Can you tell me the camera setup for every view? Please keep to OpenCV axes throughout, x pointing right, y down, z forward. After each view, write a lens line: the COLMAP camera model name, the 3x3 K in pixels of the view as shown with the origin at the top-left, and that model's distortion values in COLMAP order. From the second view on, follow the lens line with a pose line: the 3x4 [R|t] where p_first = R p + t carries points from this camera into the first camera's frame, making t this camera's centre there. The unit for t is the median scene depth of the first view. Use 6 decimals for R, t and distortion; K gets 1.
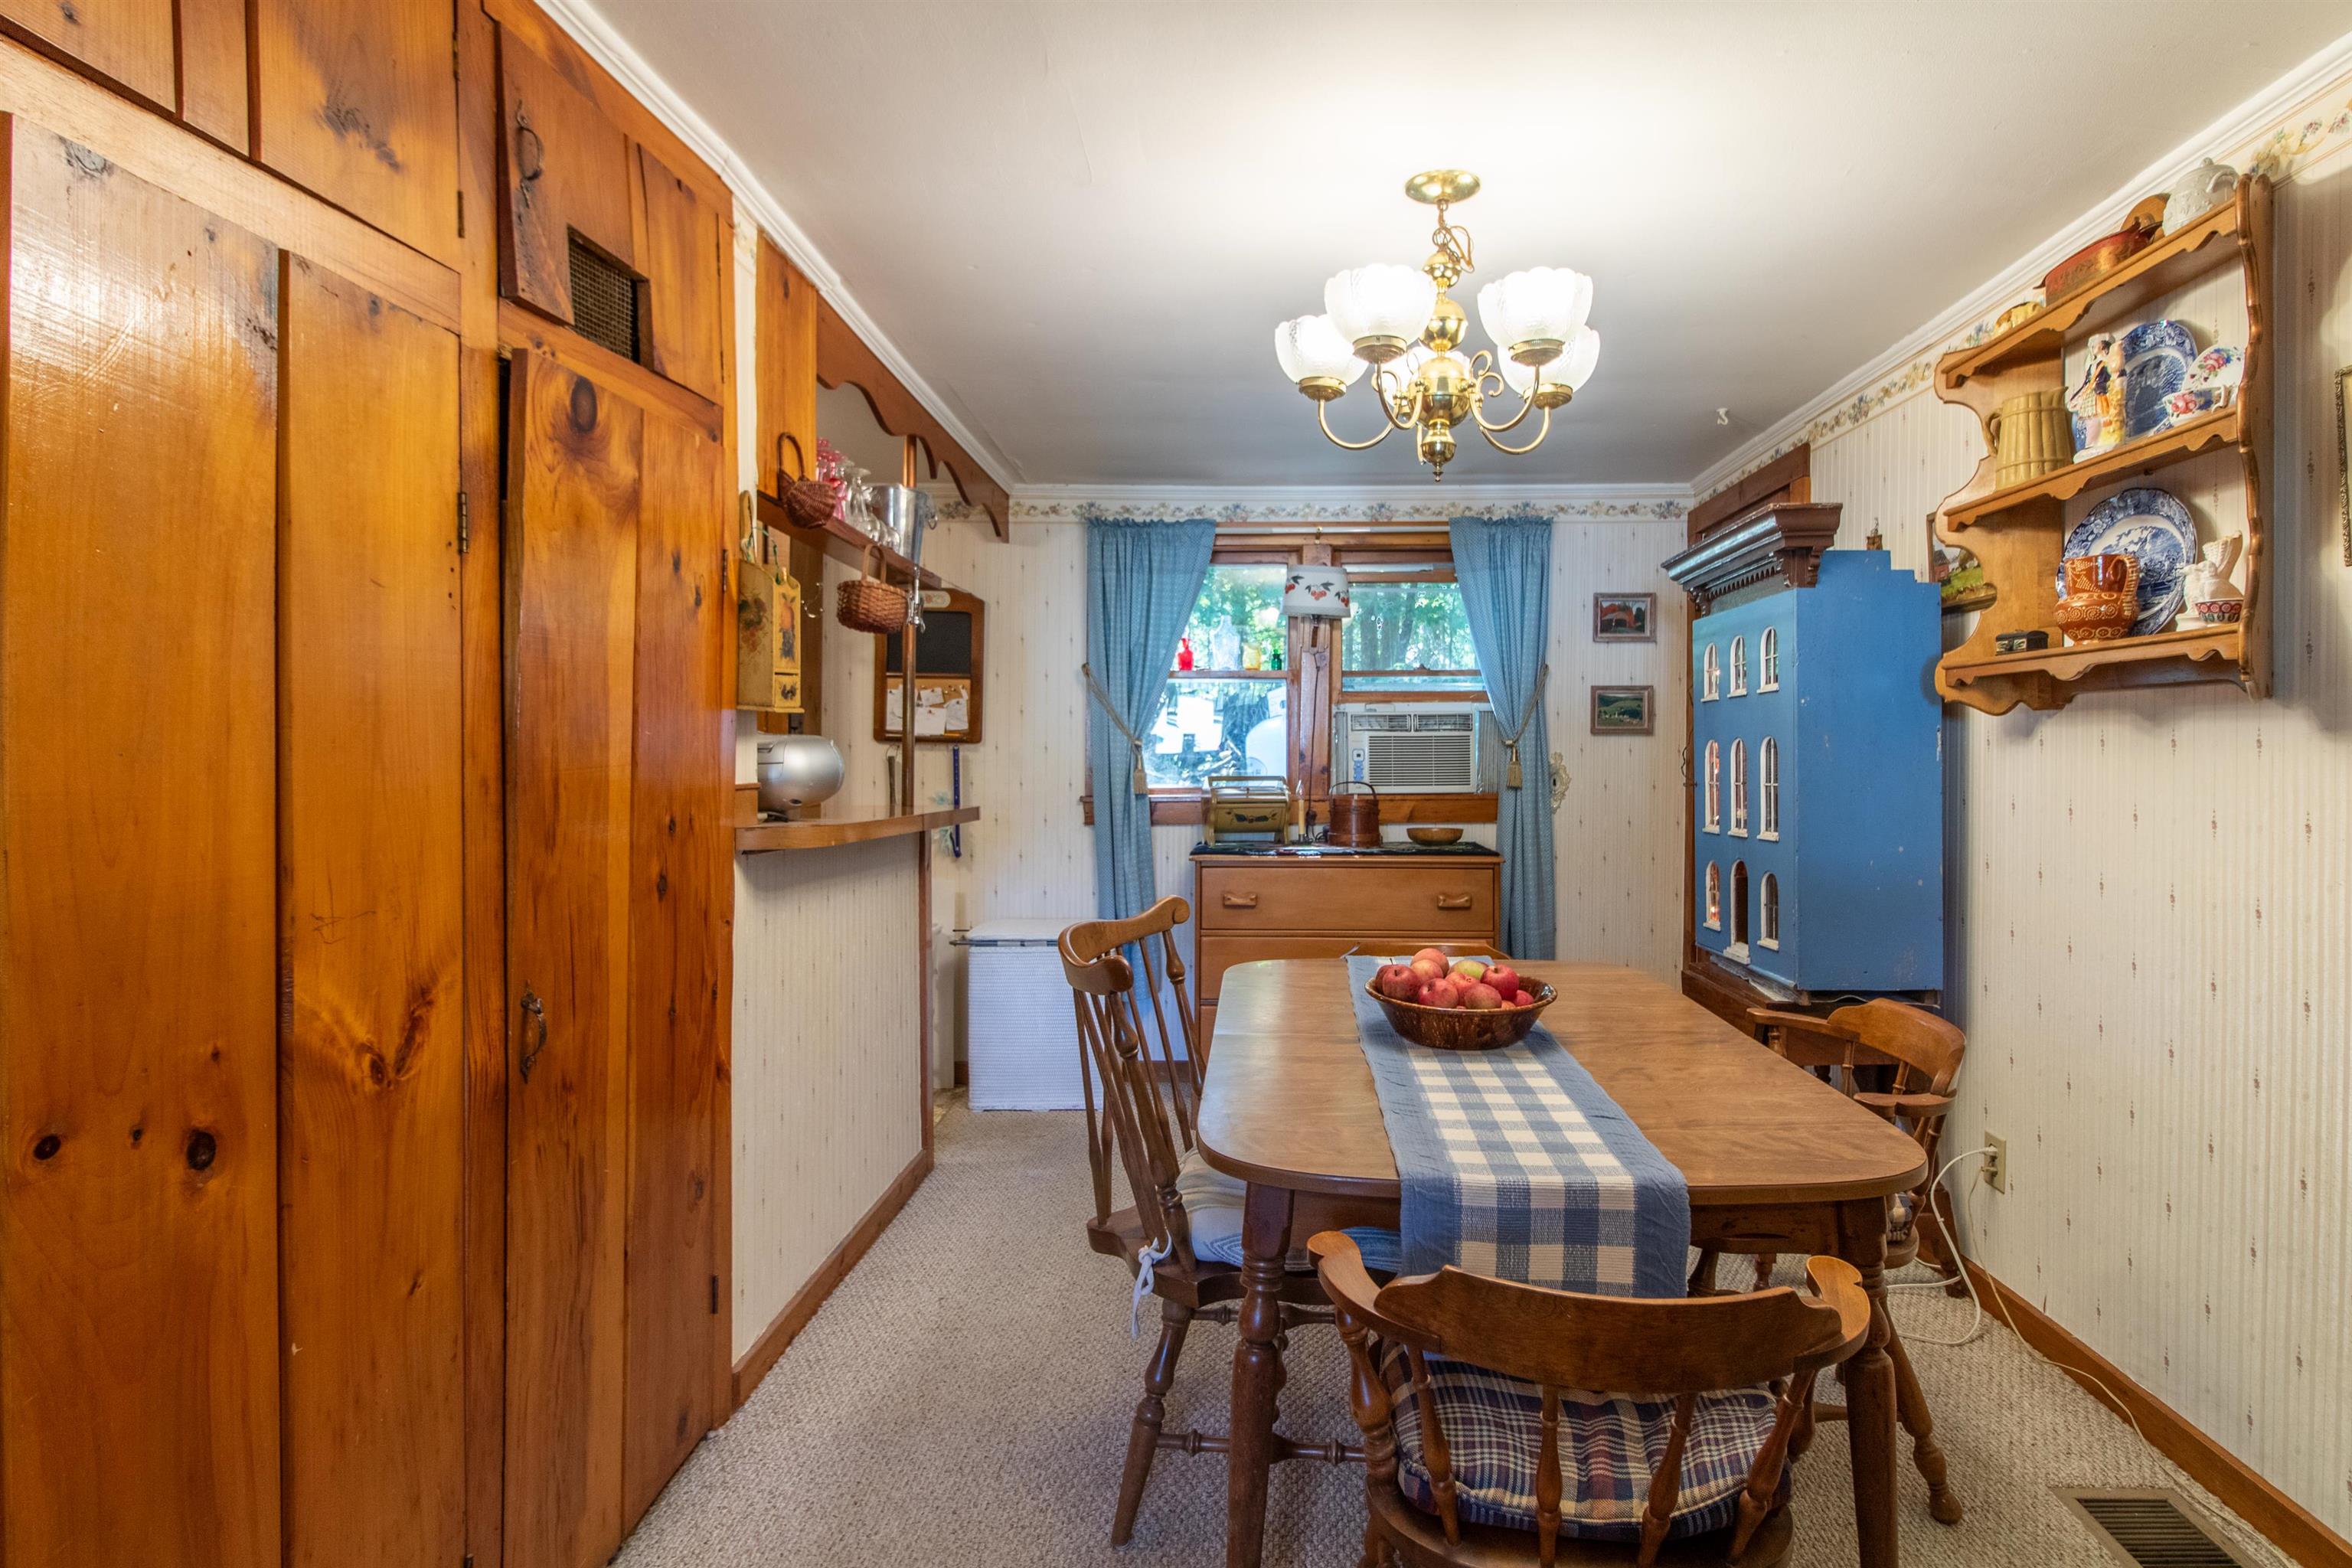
lens RADIAL K [[1193.7, 0, 1251.7], [0, 1193.7, 761.1], [0, 0, 1]] dist [-0.003859, -0.001297]
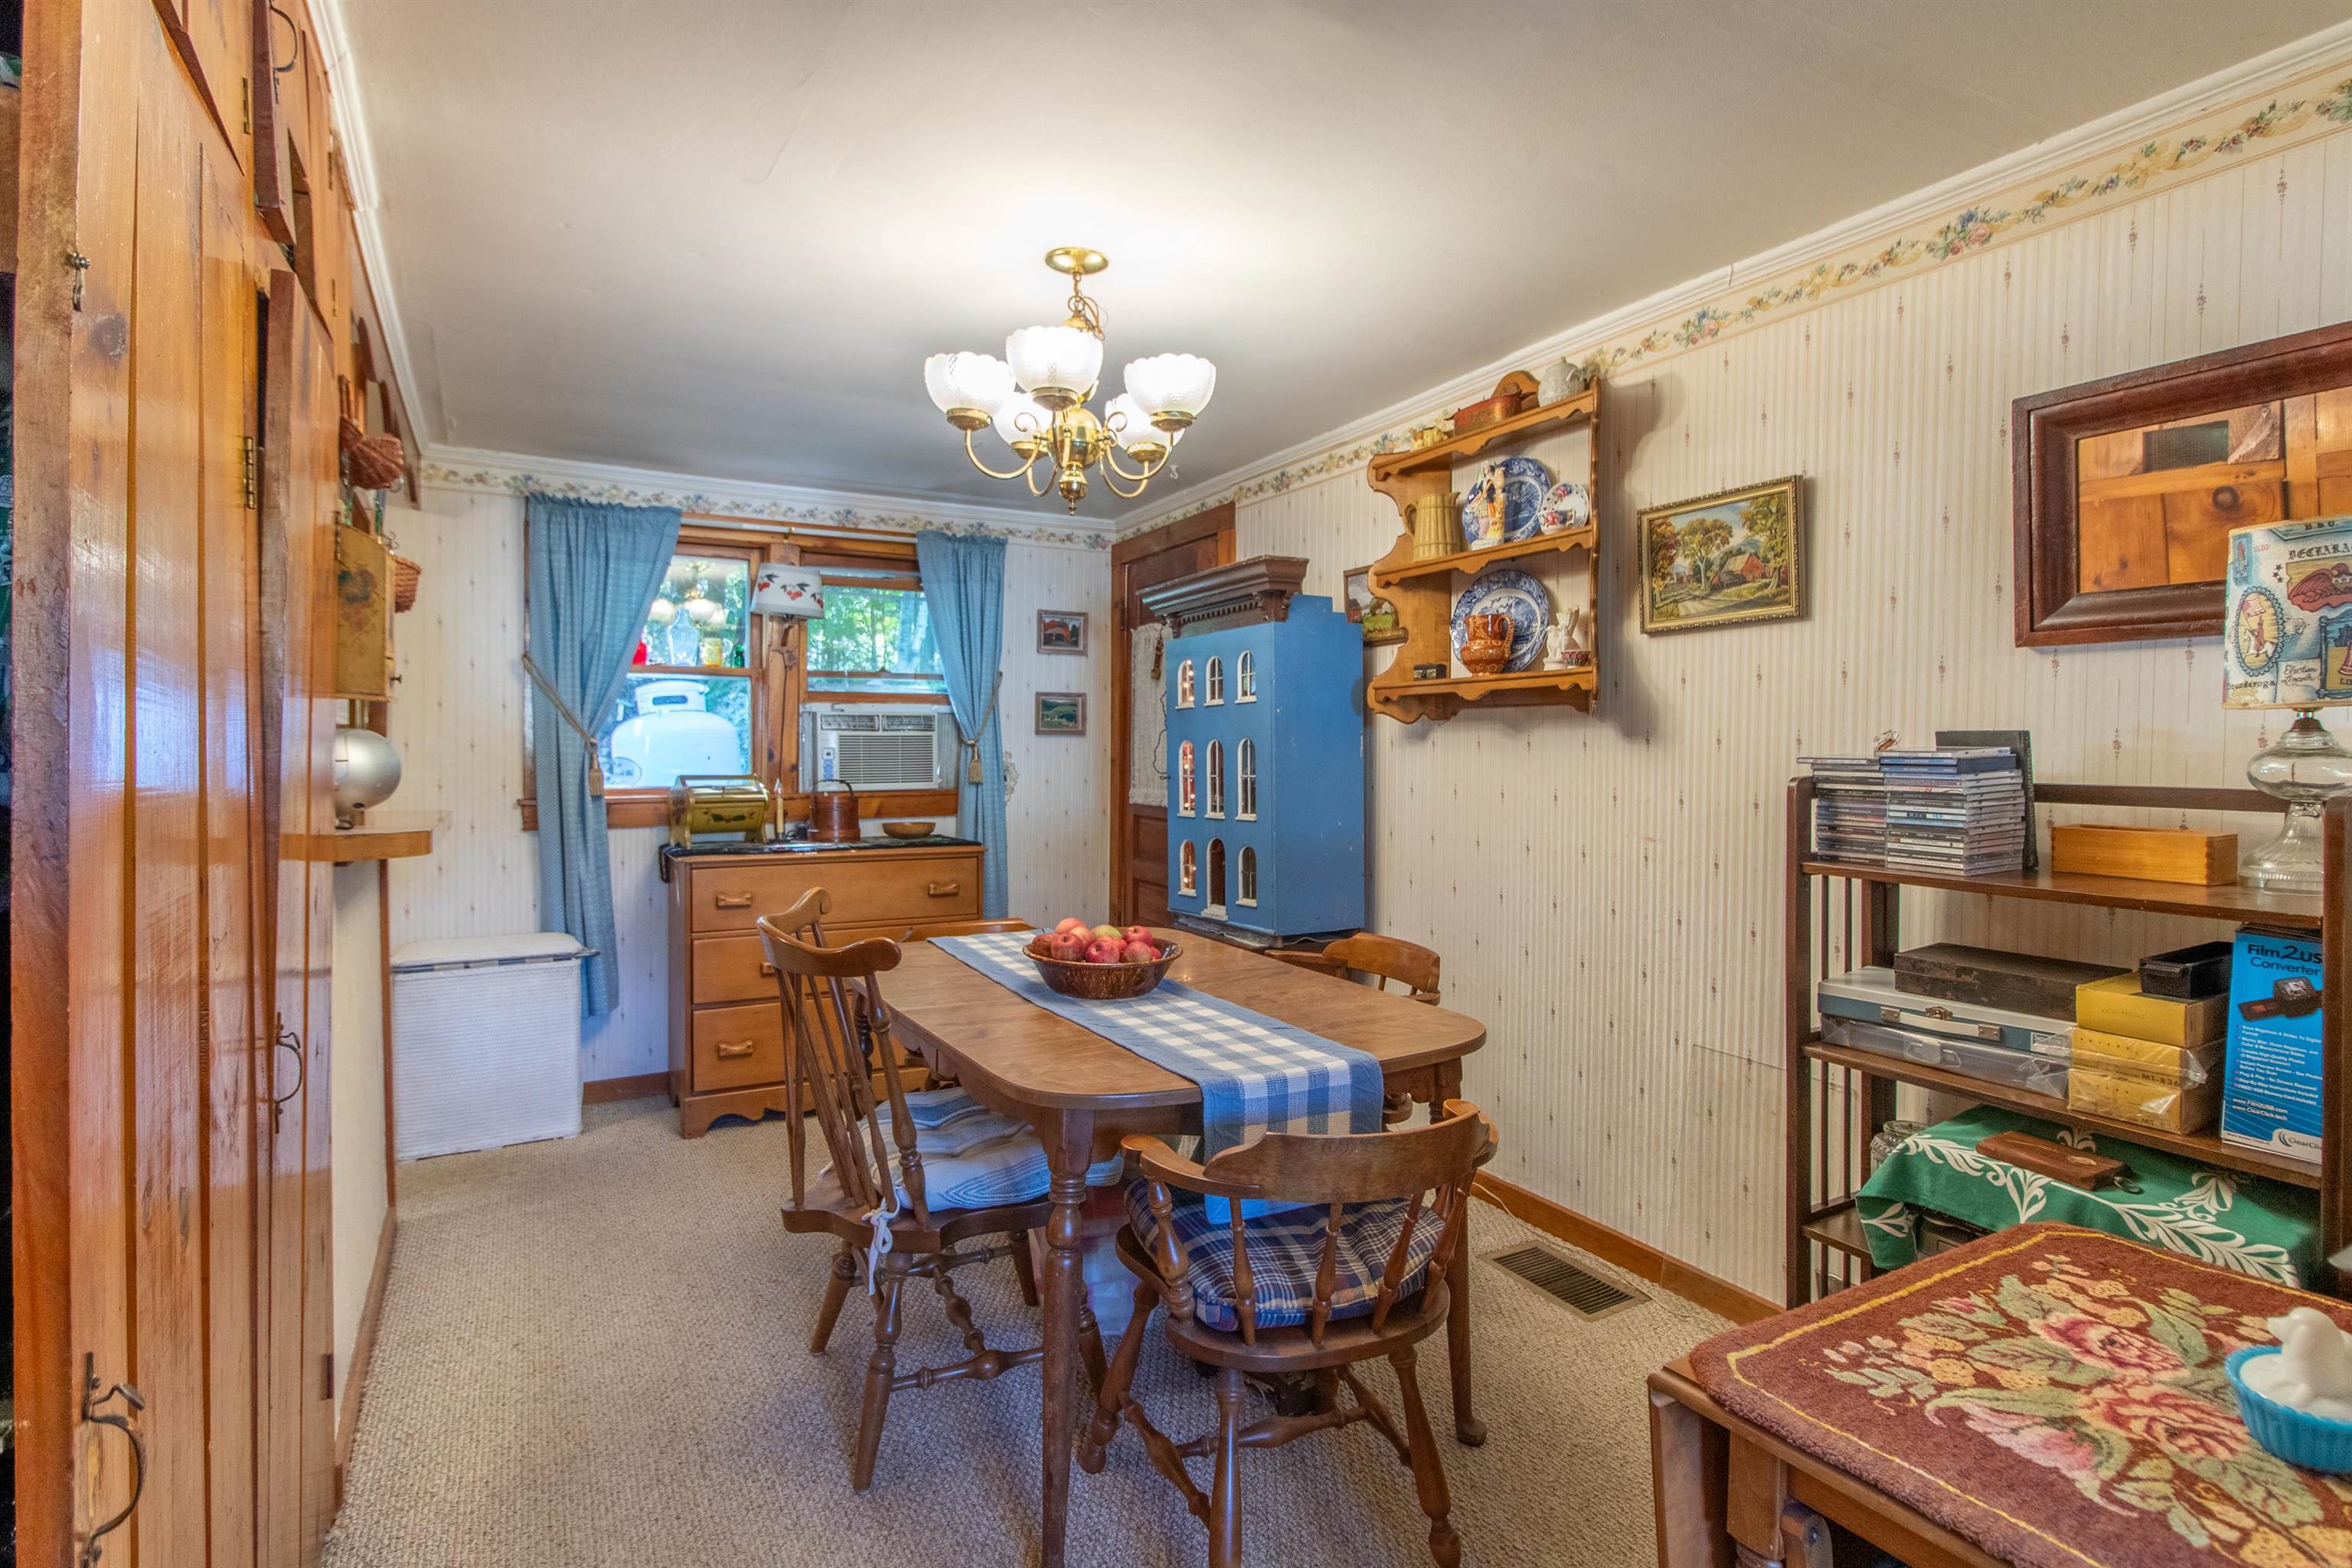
lens RADIAL K [[1164.3, 0, 1177.2], [0, 1164.3, 778.5], [0, 0, 1]] dist [-0.001498, -0.000347]
pose [[0.862303, -0.010481, 0.506284, -0.226038], [0.003141, 0.999877, 0.015350, 0.002603], [-0.506383, -0.011646, 0.862230, -0.020261]]
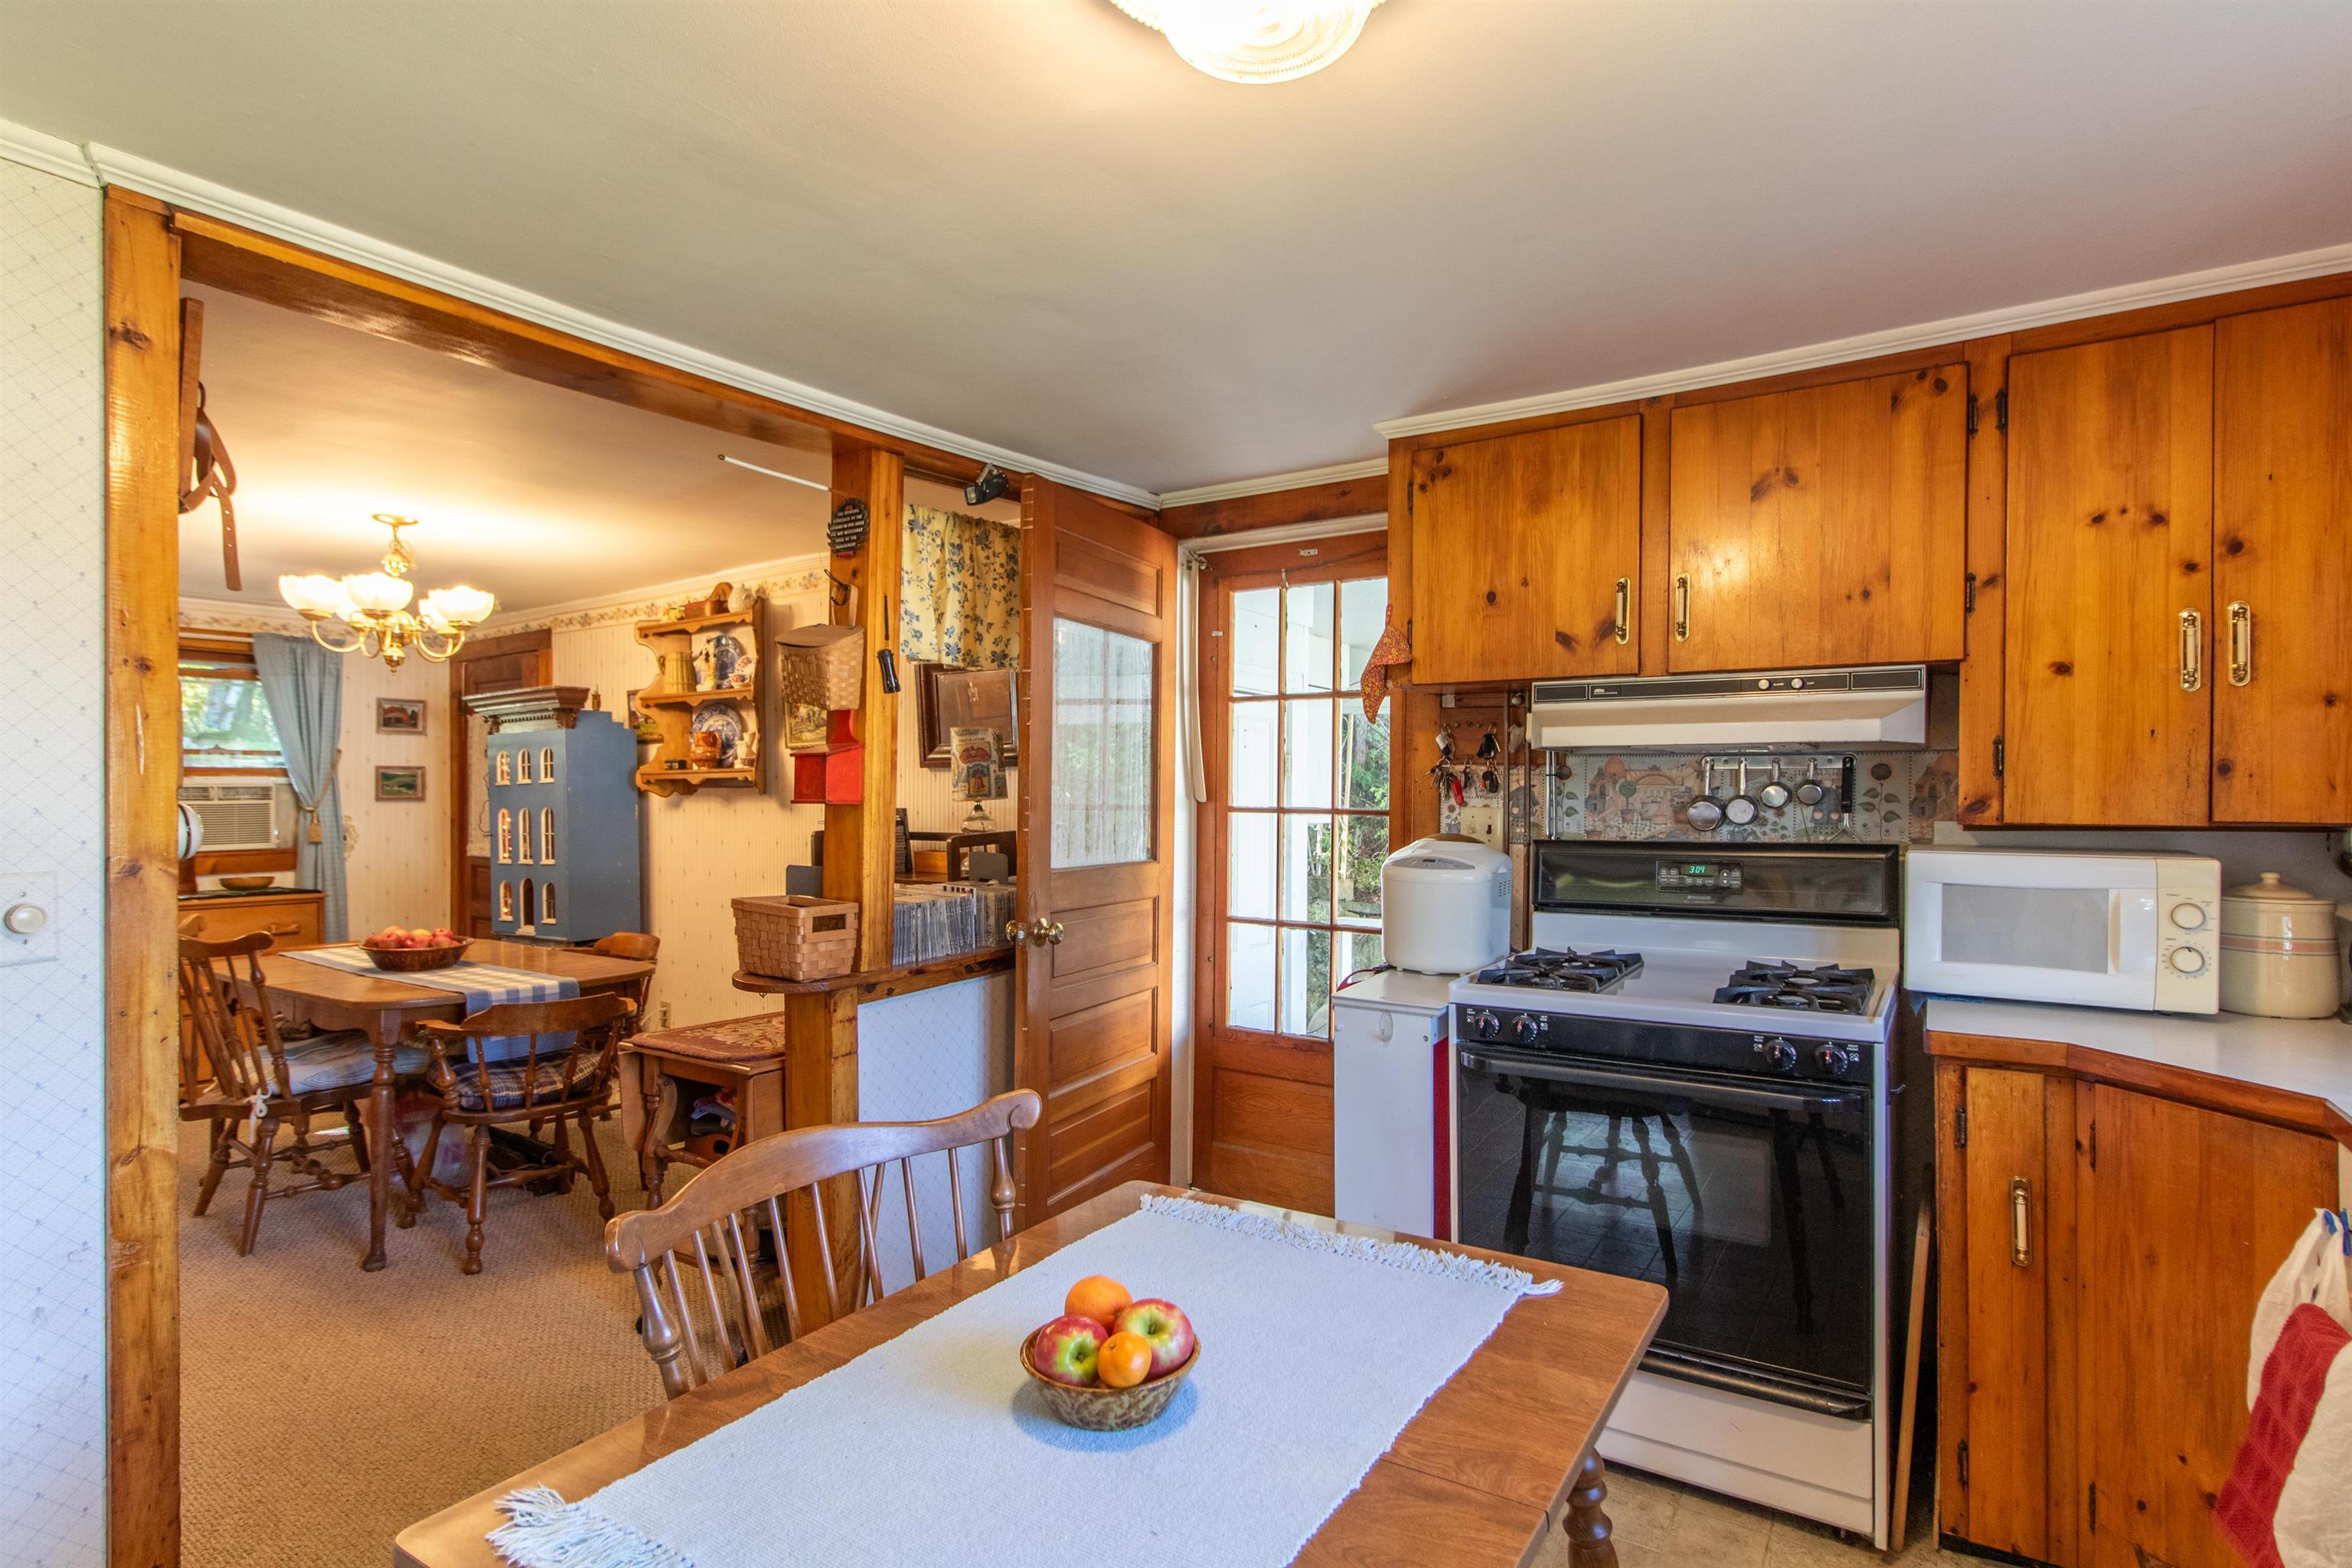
lens RADIAL K [[1165.0, 0, 1180.2], [0, 1165.0, 803.7], [0, 0, 1]] dist [-0.001243, -0.000829]
pose [[0.535043, -0.007984, 0.844787, -0.493711], [0.013095, 0.999914, 0.001157, -0.013878], [-0.844723, 0.010444, 0.535101, -0.687092]]
